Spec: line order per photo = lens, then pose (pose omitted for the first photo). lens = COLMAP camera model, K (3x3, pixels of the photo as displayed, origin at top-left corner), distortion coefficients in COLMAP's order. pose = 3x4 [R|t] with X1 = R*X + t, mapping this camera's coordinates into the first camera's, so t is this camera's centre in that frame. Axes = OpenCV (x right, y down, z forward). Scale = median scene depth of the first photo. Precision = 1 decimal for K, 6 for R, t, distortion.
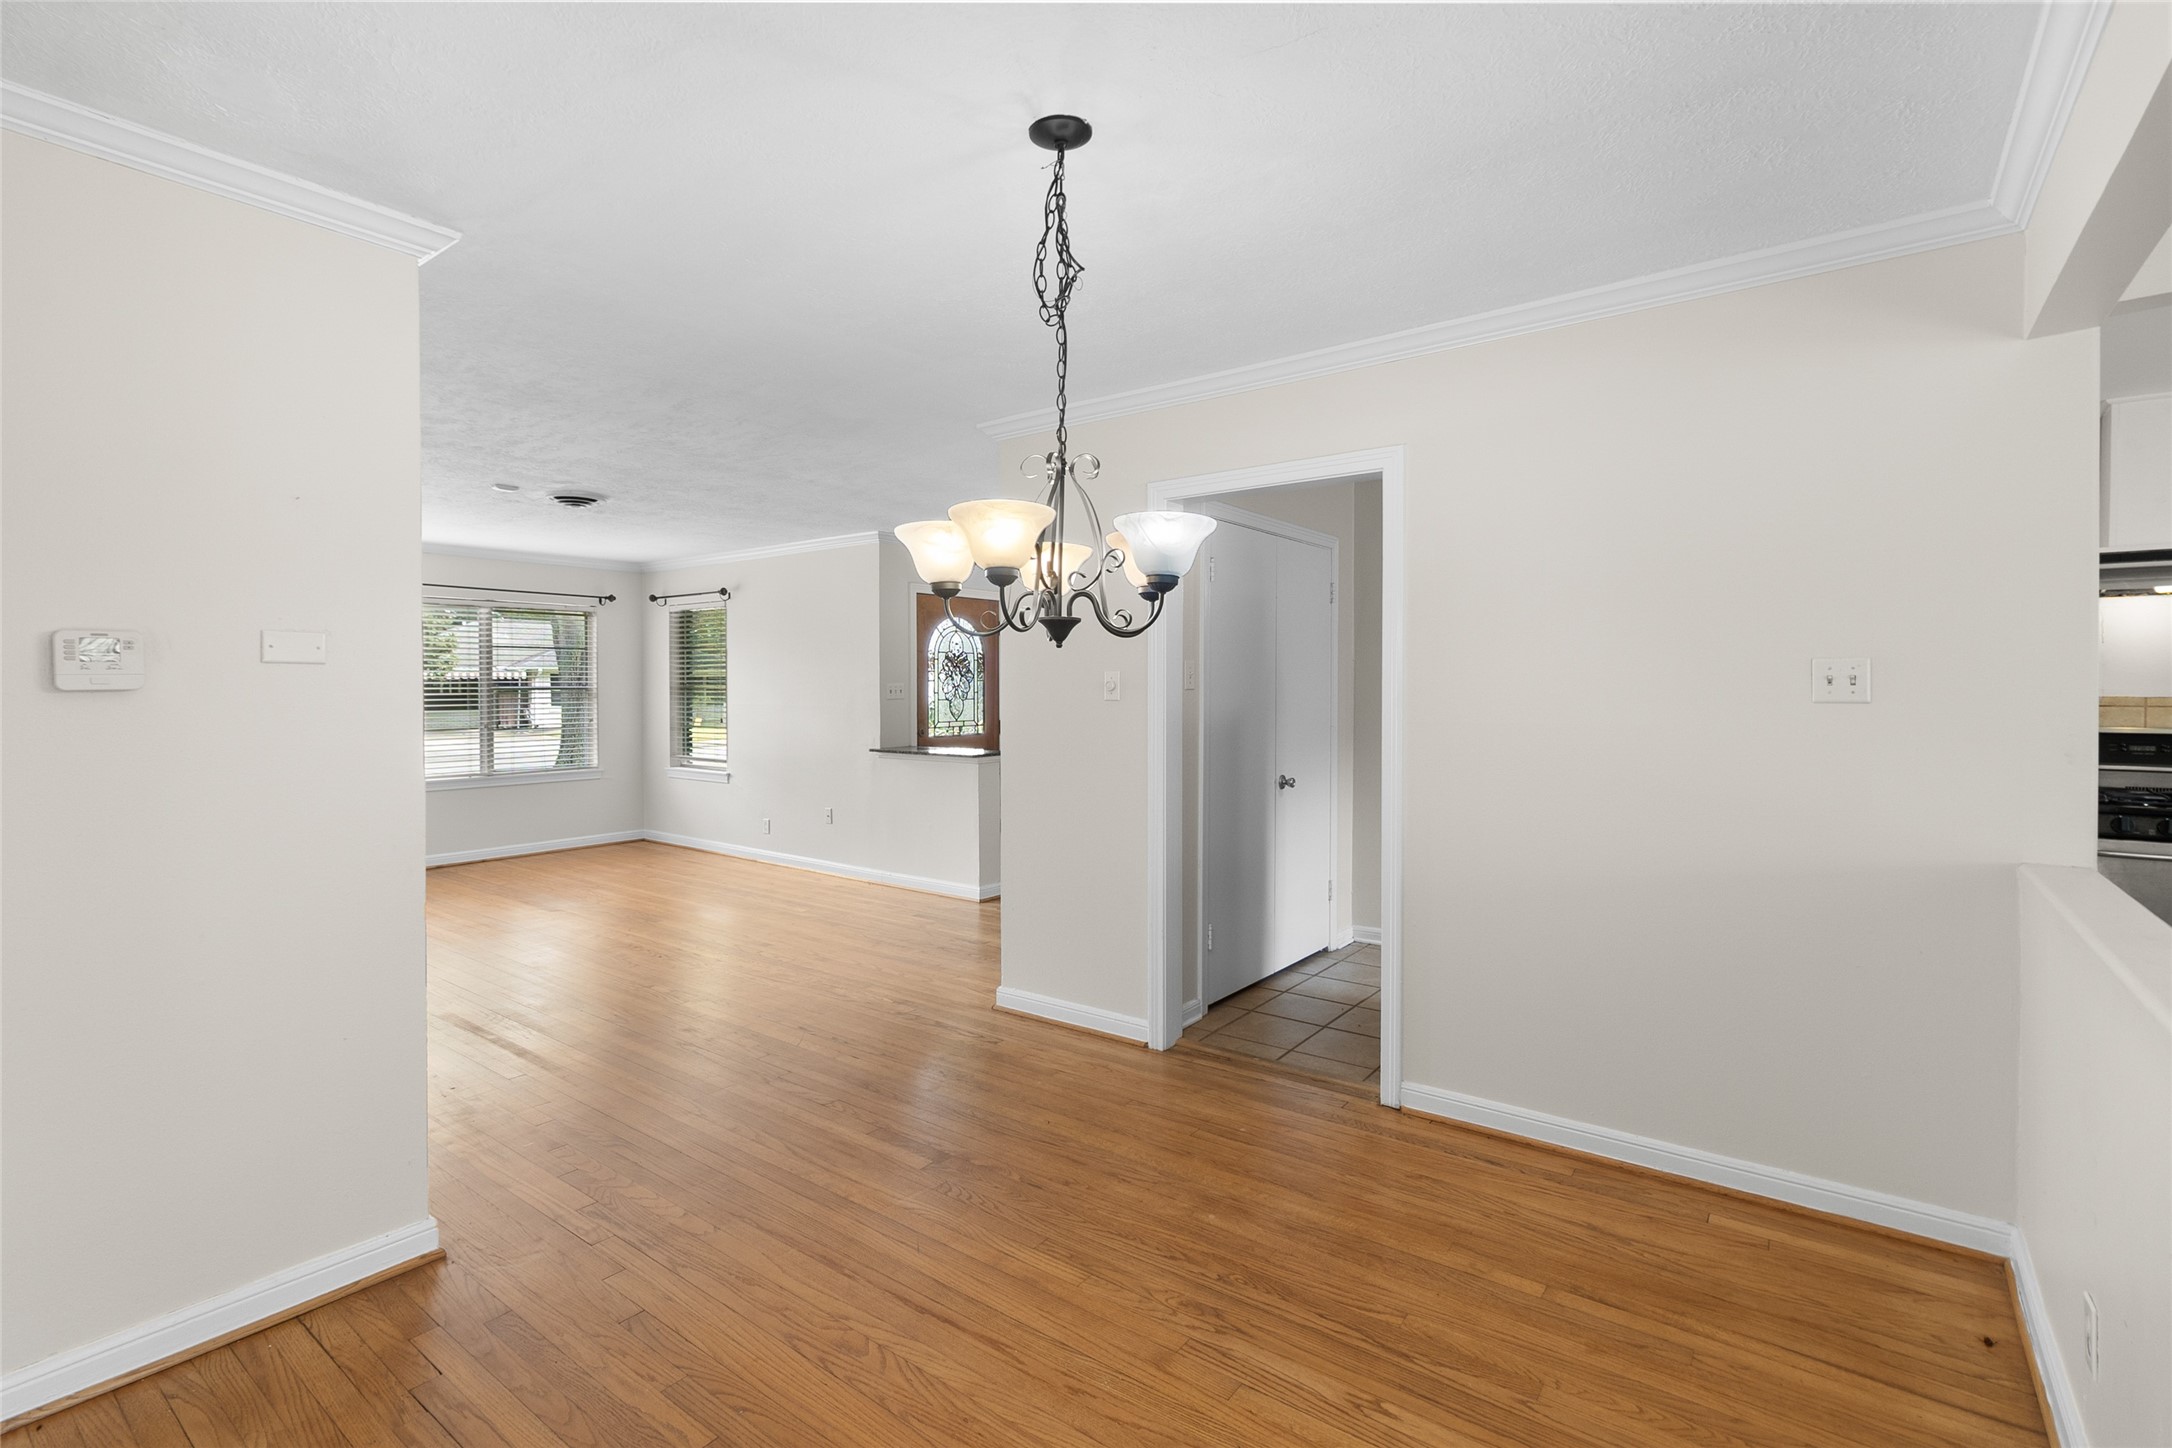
lens RADIAL K [[1026.4, 0, 1090.6], [0, 1026.4, 702.3], [0, 0, 1]] dist [-0.005265, -0.000251]
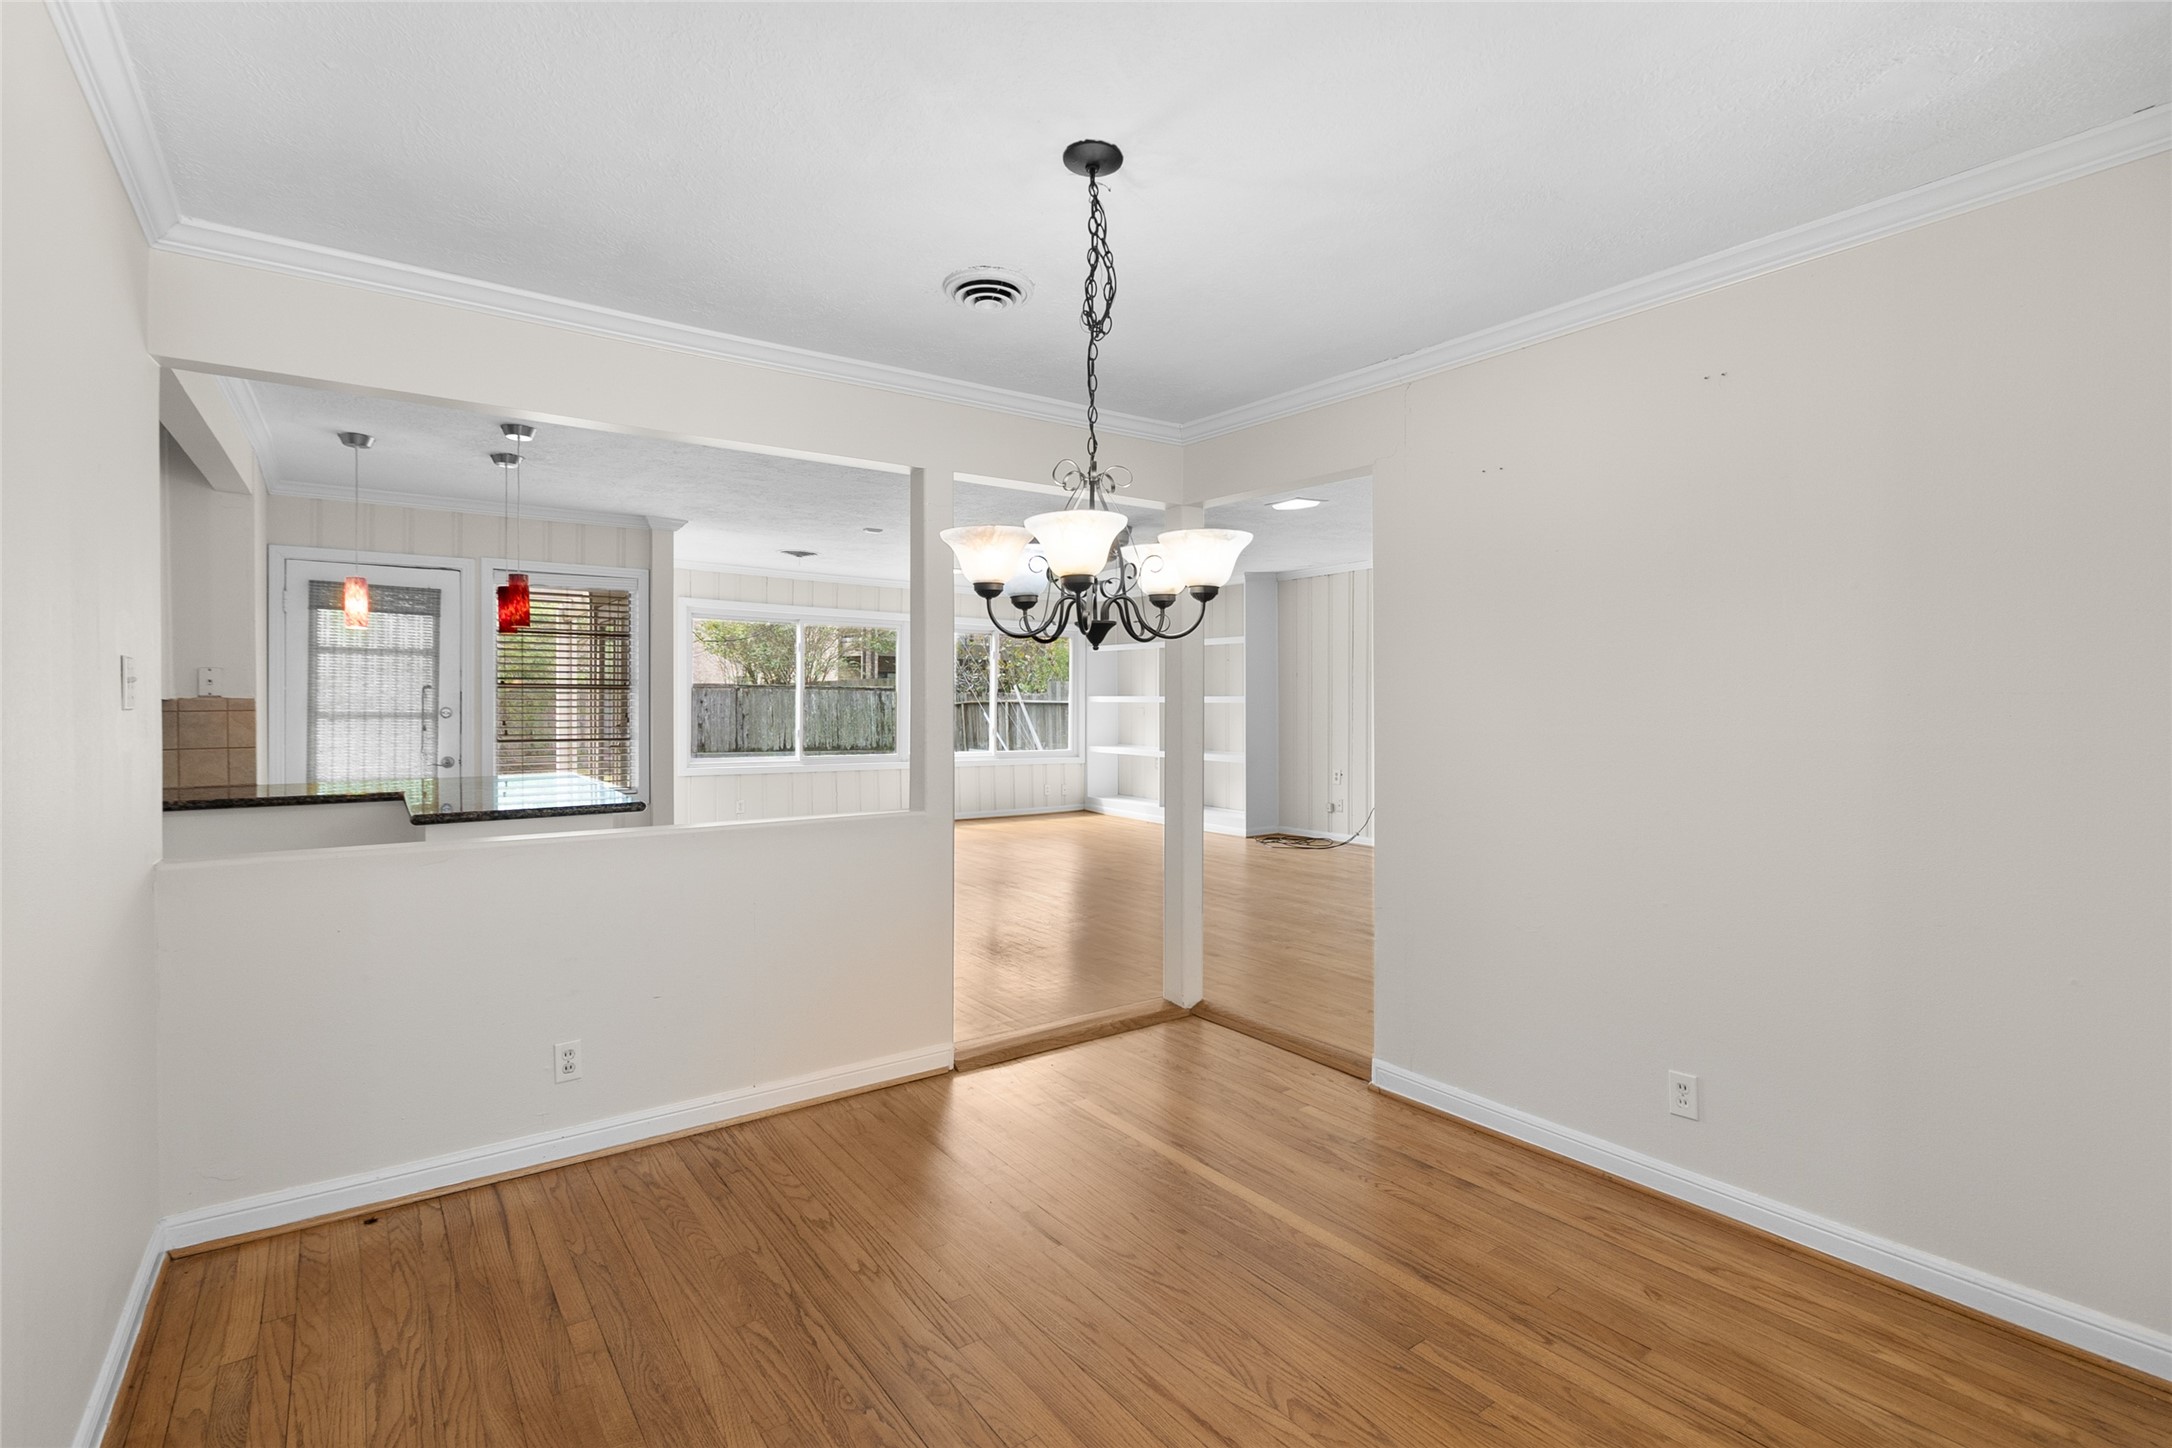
lens RADIAL K [[1026.4, 0, 1087.9], [0, 1026.4, 720.2], [0, 0, 1]] dist [-0.005265, -0.000251]
pose [[-0.958406, 0.000312, 0.285409, -0.300813], [0.008157, 0.999621, 0.026297, -0.006924], [-0.285293, 0.027531, -0.958045, 1.873471]]
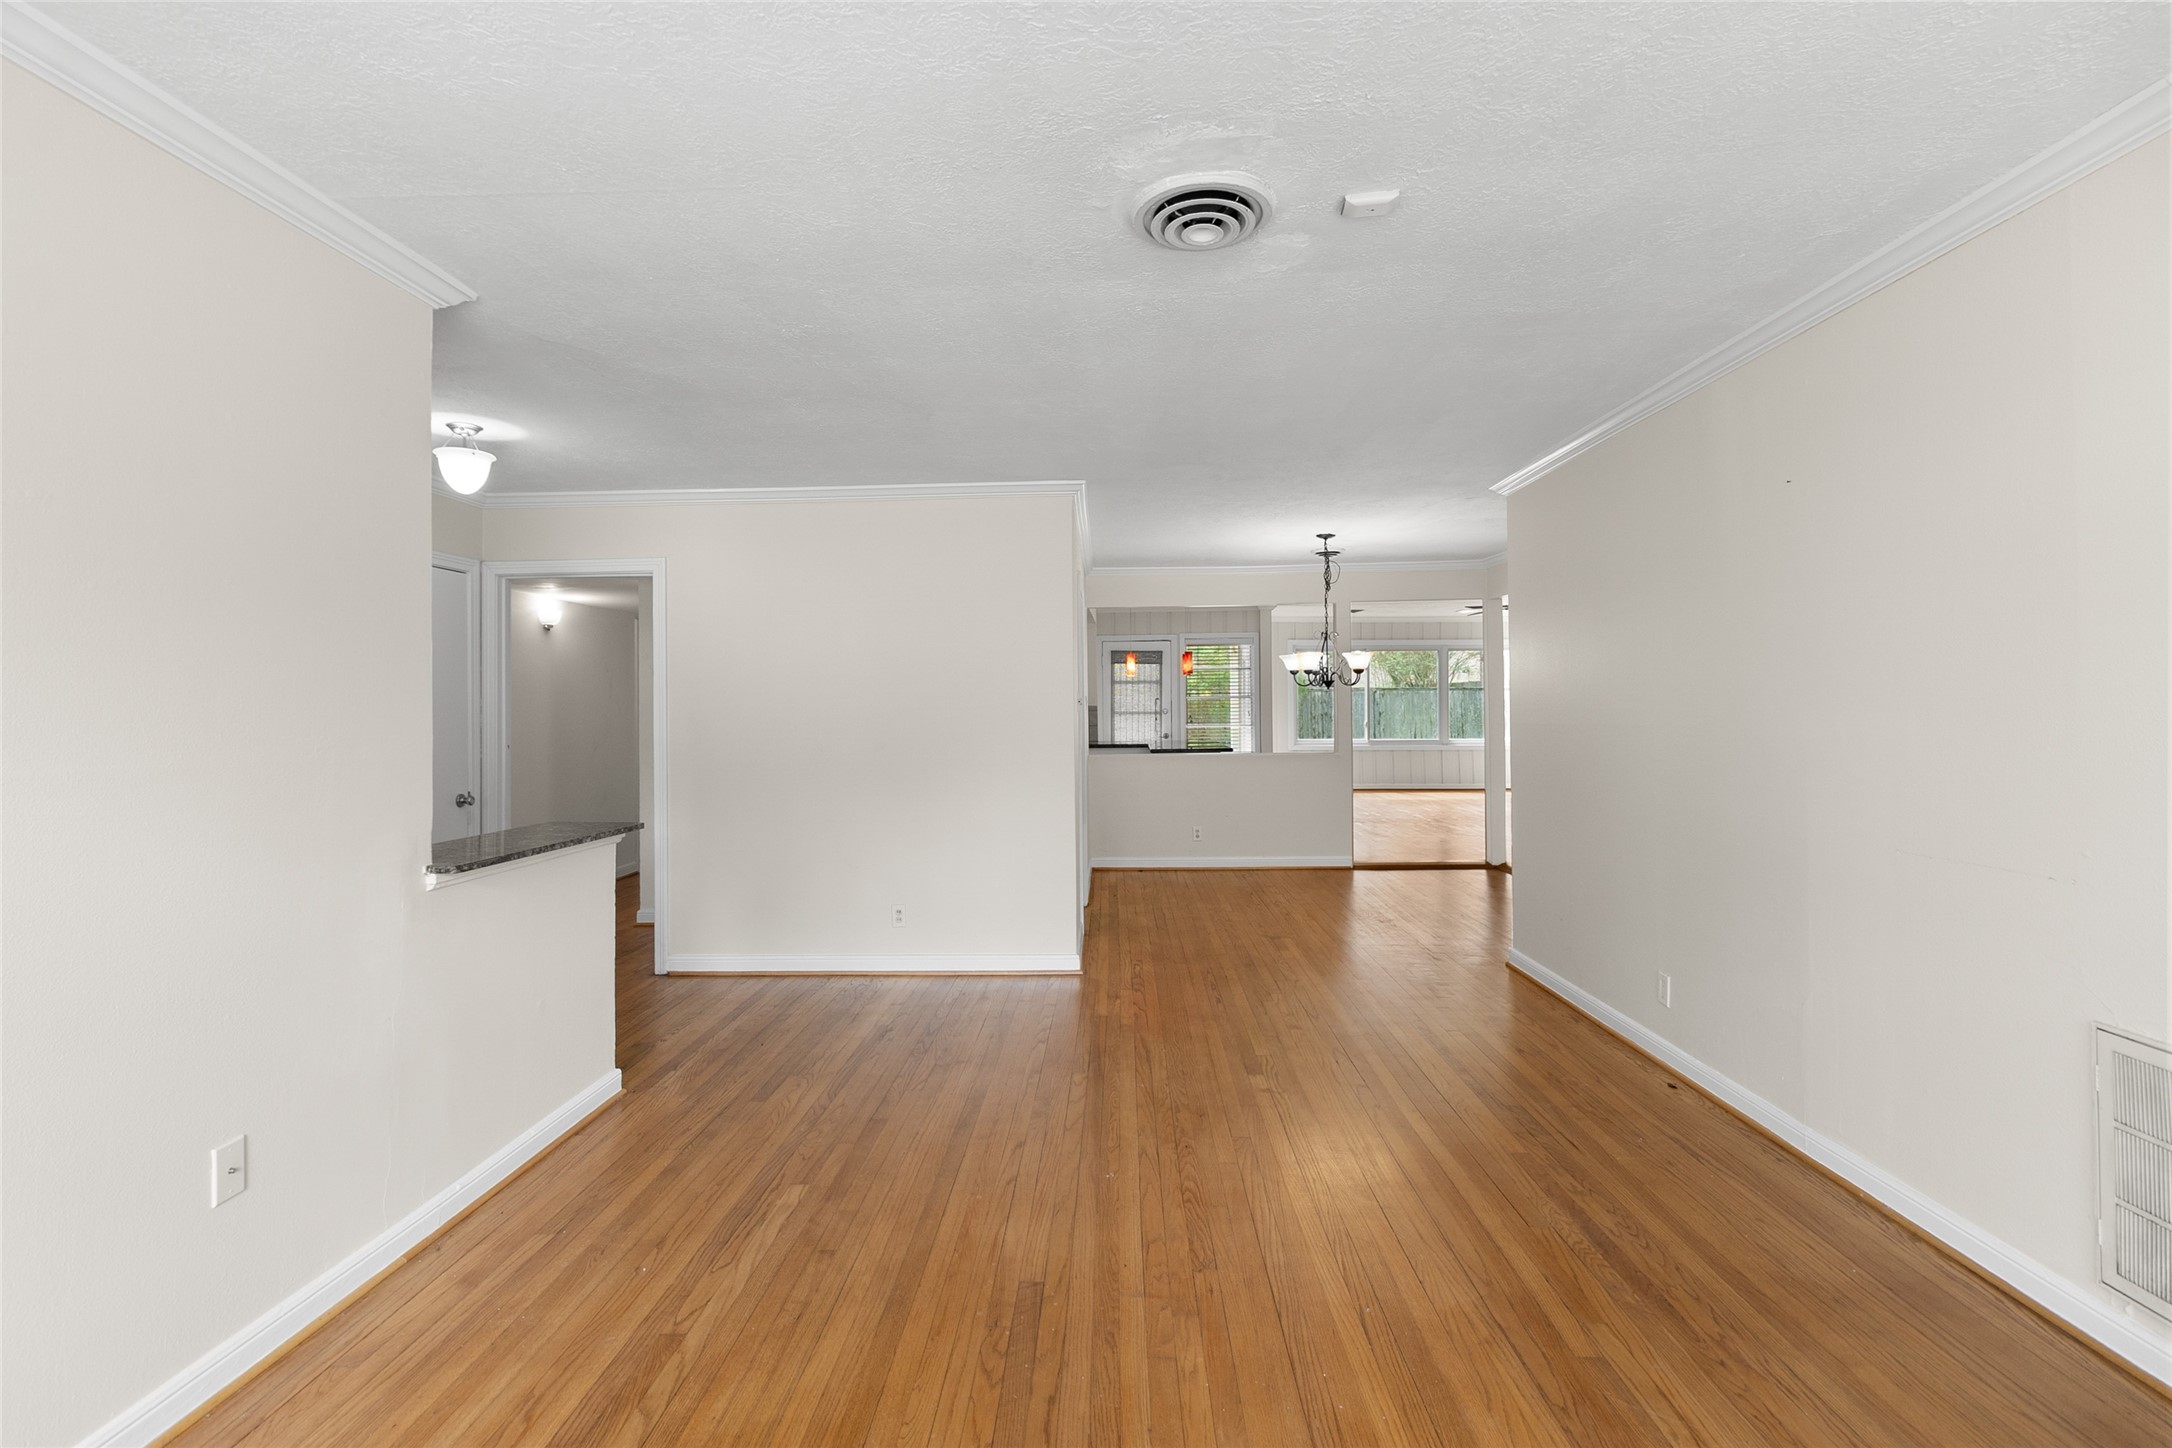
lens RADIAL K [[1026.4, 0, 1087.6], [0, 1026.4, 721.1], [0, 0, 1]] dist [-0.005265, -0.000251]
pose [[-0.594954, 0.000767, 0.803759, -2.100702], [0.024739, 0.999543, 0.017359, -0.021990], [-0.803379, 0.030212, -0.594701, 3.391874]]
